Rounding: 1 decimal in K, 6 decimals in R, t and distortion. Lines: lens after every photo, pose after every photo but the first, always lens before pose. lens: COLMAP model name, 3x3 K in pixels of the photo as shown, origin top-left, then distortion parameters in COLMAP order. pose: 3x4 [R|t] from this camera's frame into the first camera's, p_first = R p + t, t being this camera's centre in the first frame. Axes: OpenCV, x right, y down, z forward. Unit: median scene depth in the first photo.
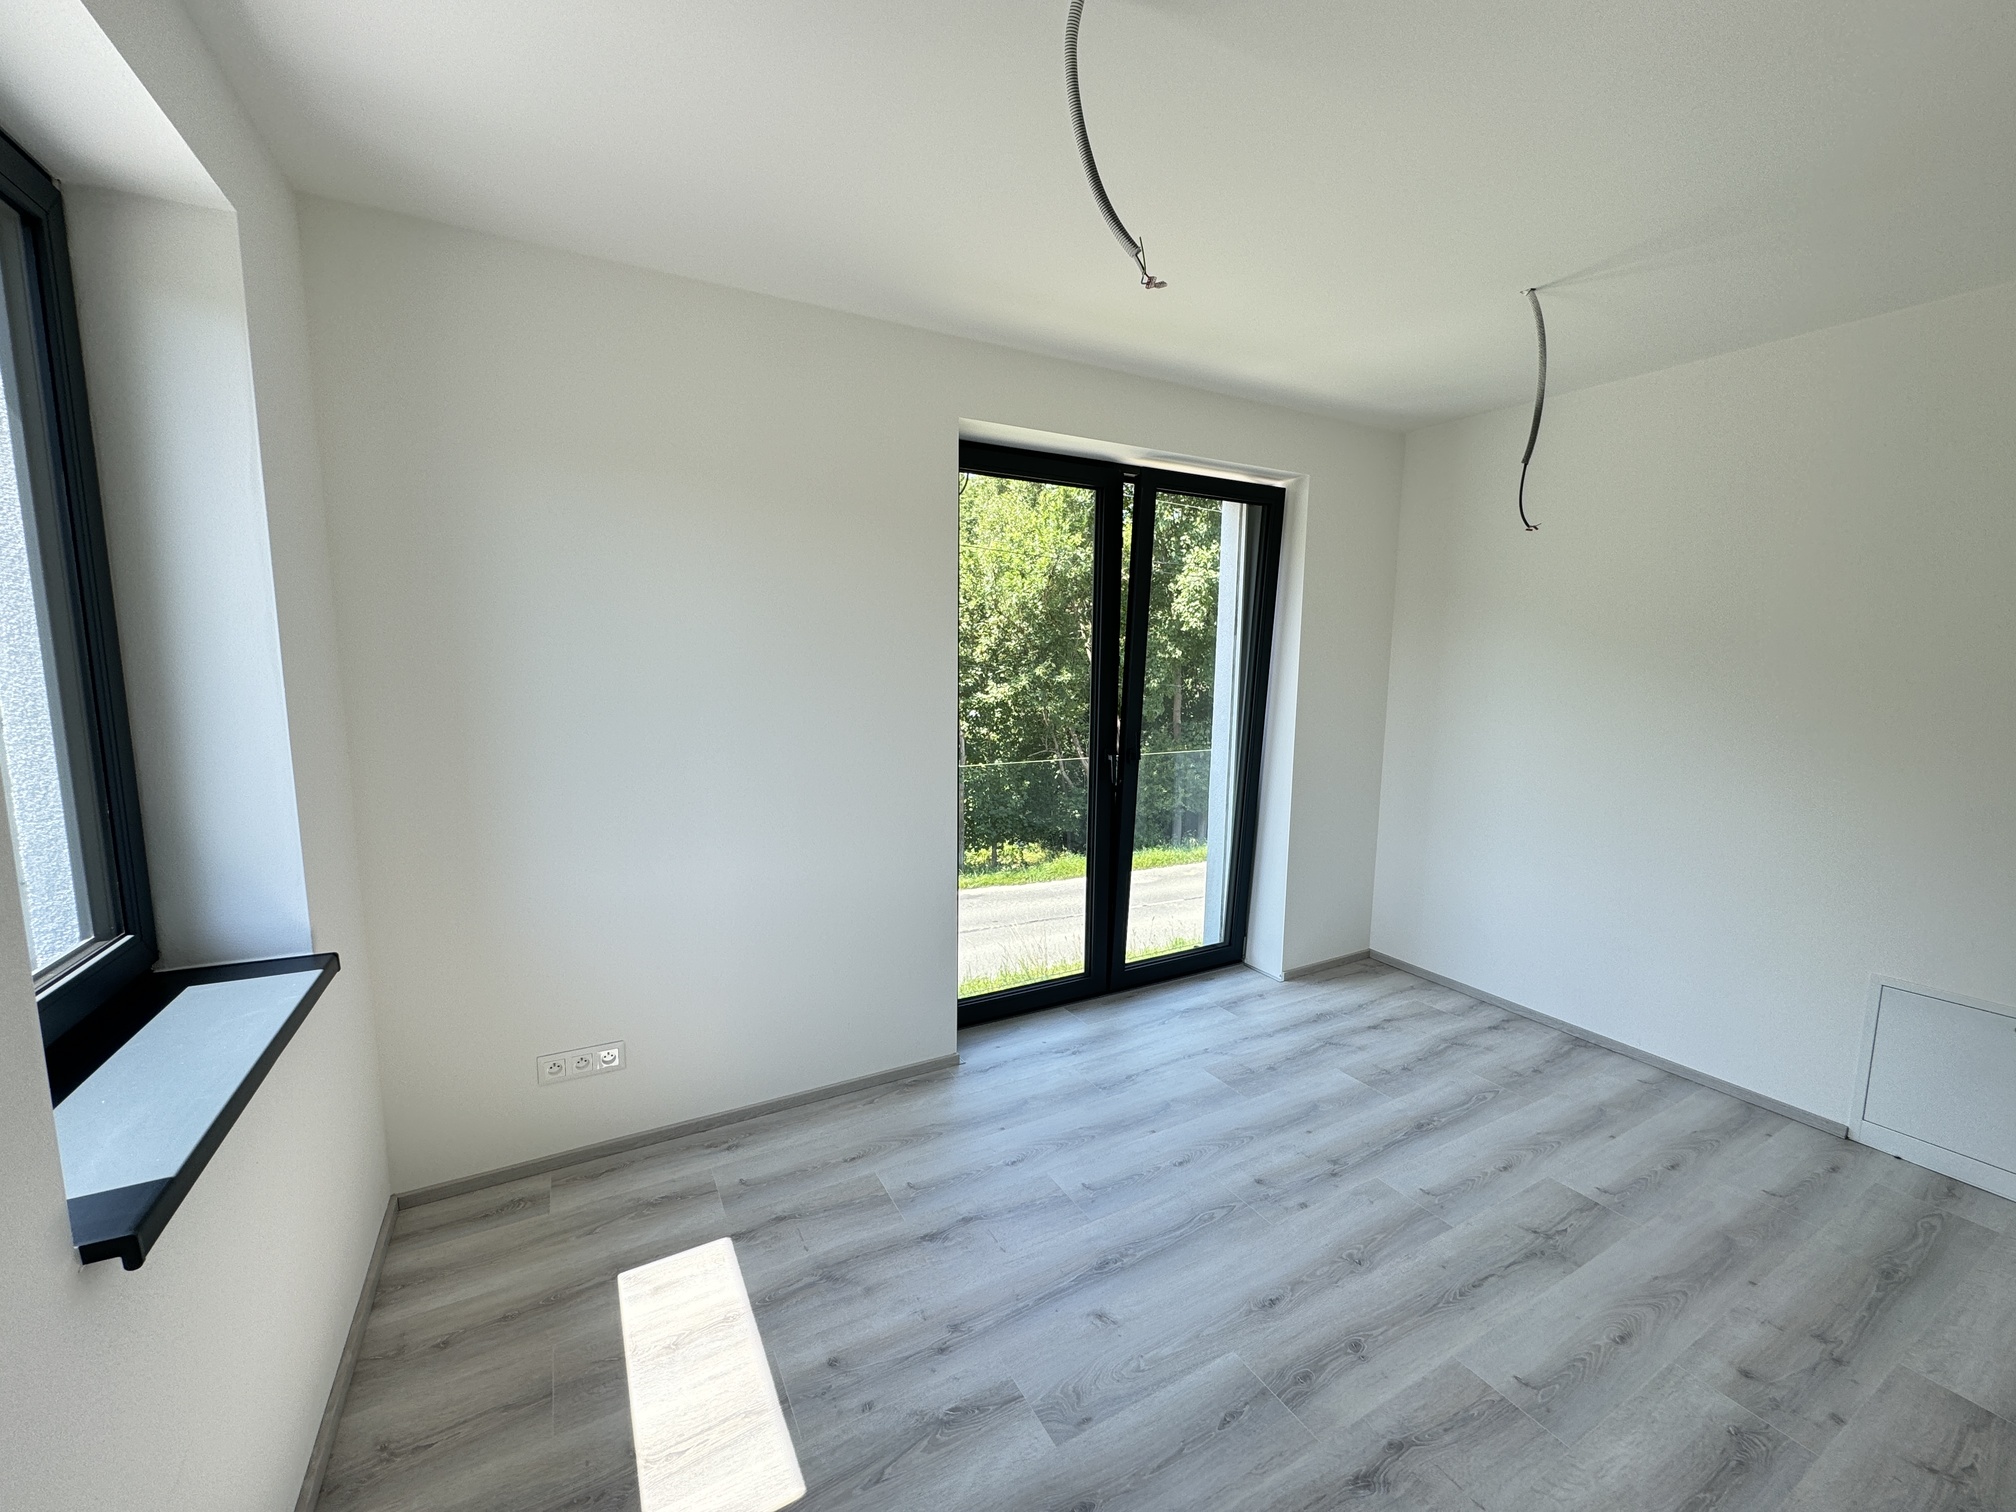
lens RADIAL K [[806.4, 0, 998.0], [0, 806.4, 771.6], [0, 0, 1]] dist [0.003133, 0.000543]
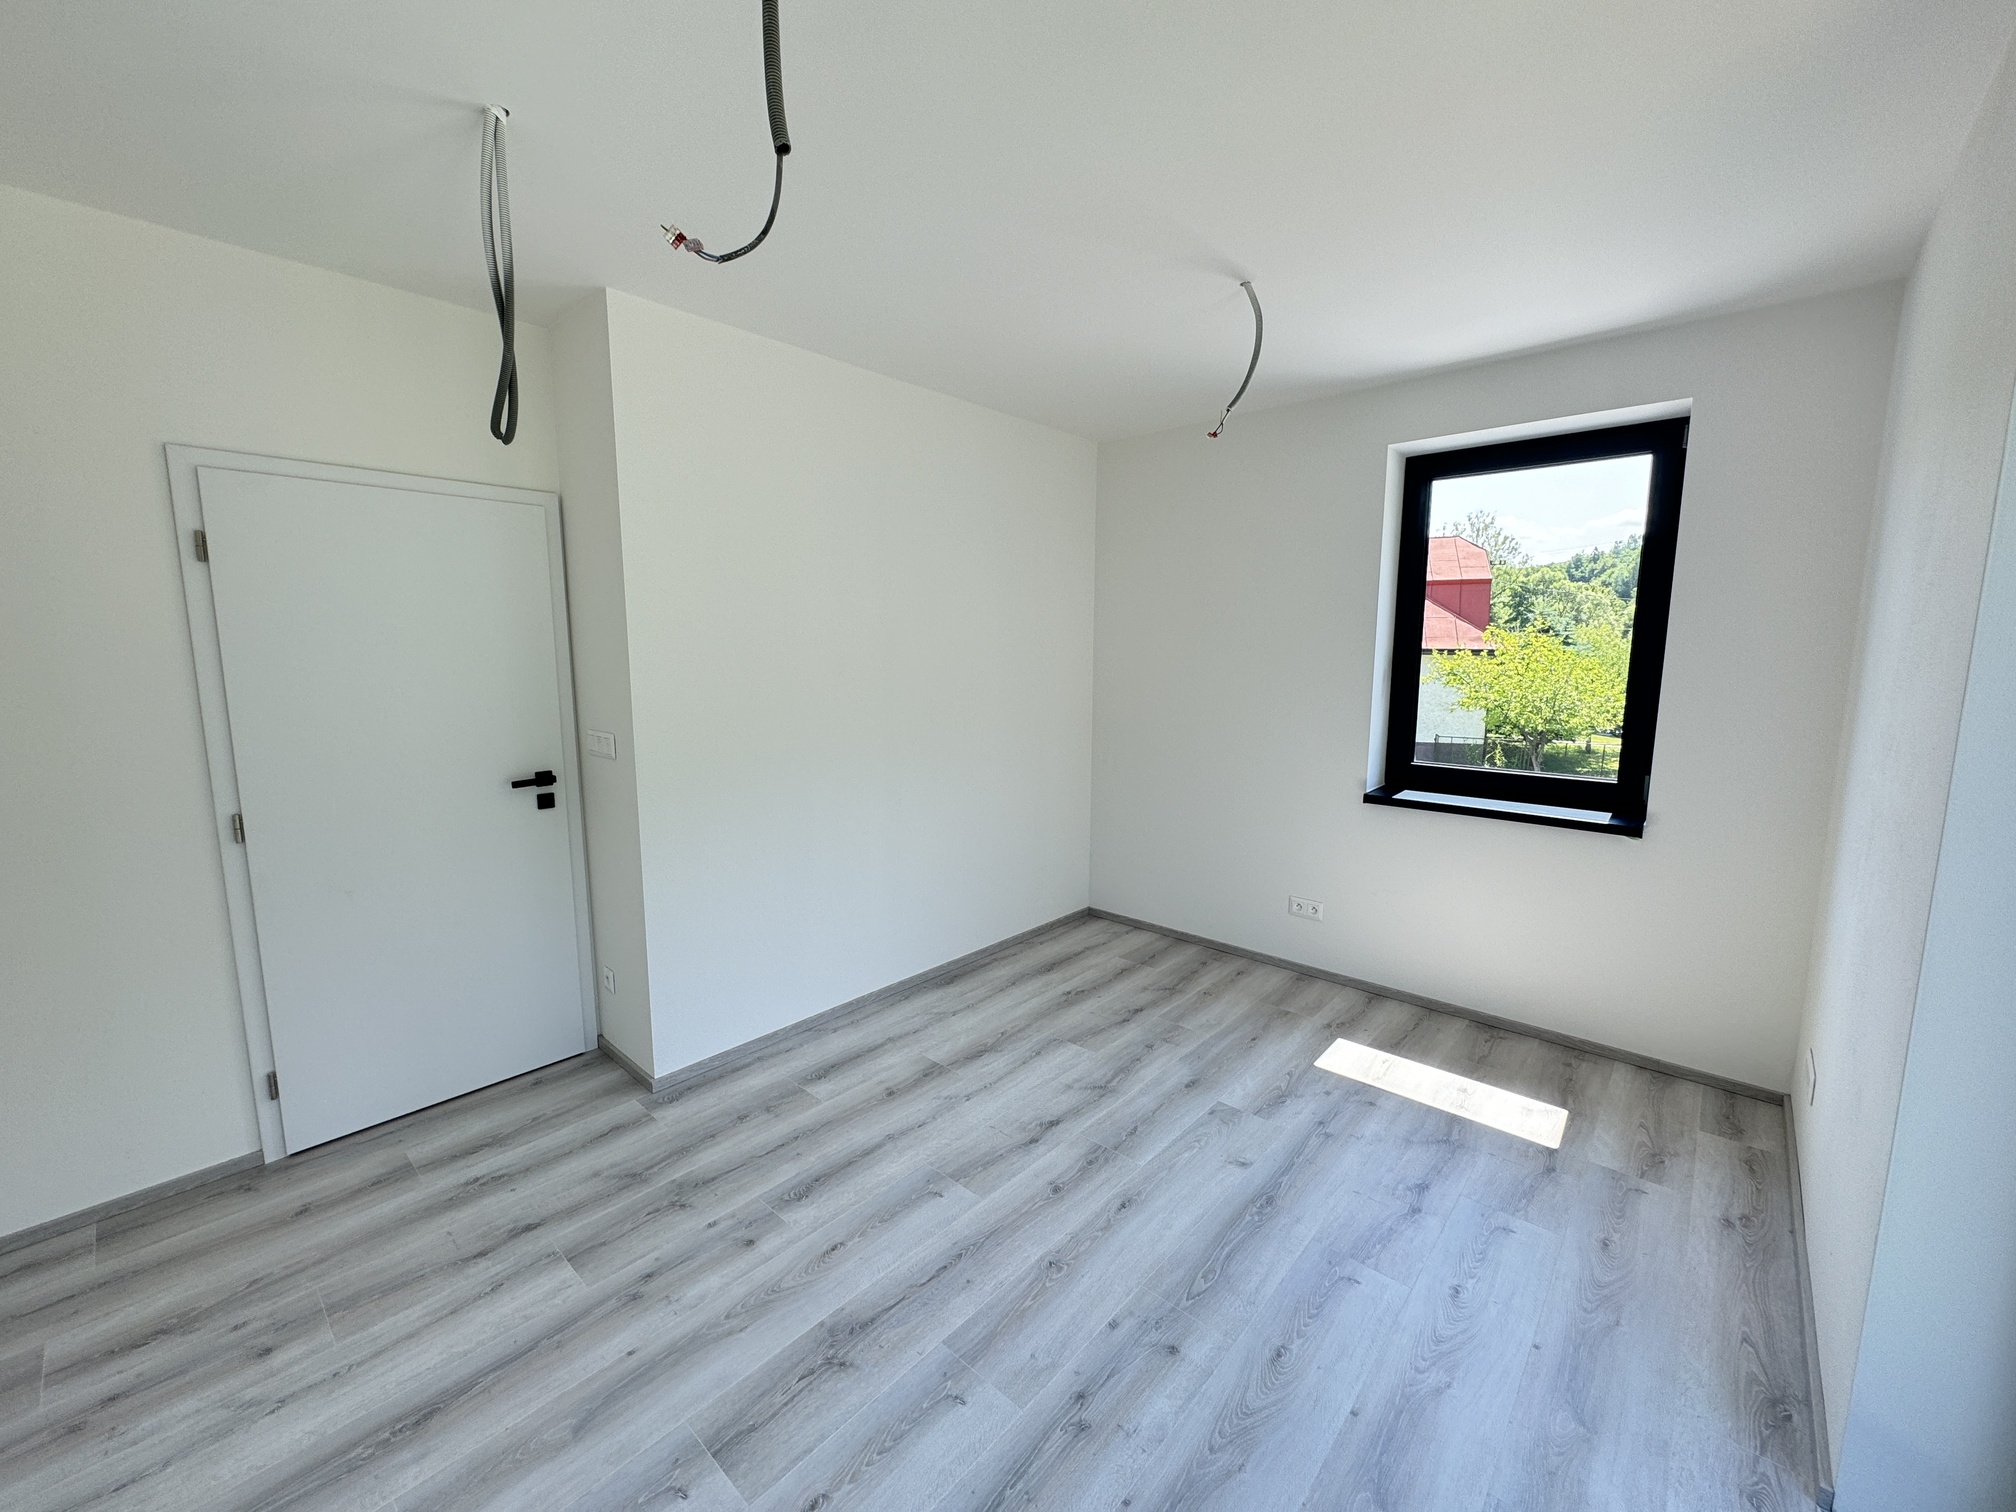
lens RADIAL K [[806.4, 0, 1004.4], [0, 806.4, 753.8], [0, 0, 1]] dist [0.003133, 0.000543]
pose [[-0.944508, 0.030012, -0.327115, 0.827531], [-0.063634, 0.960238, 0.271836, -0.245351], [0.322267, 0.277566, -0.905042, 1.749968]]
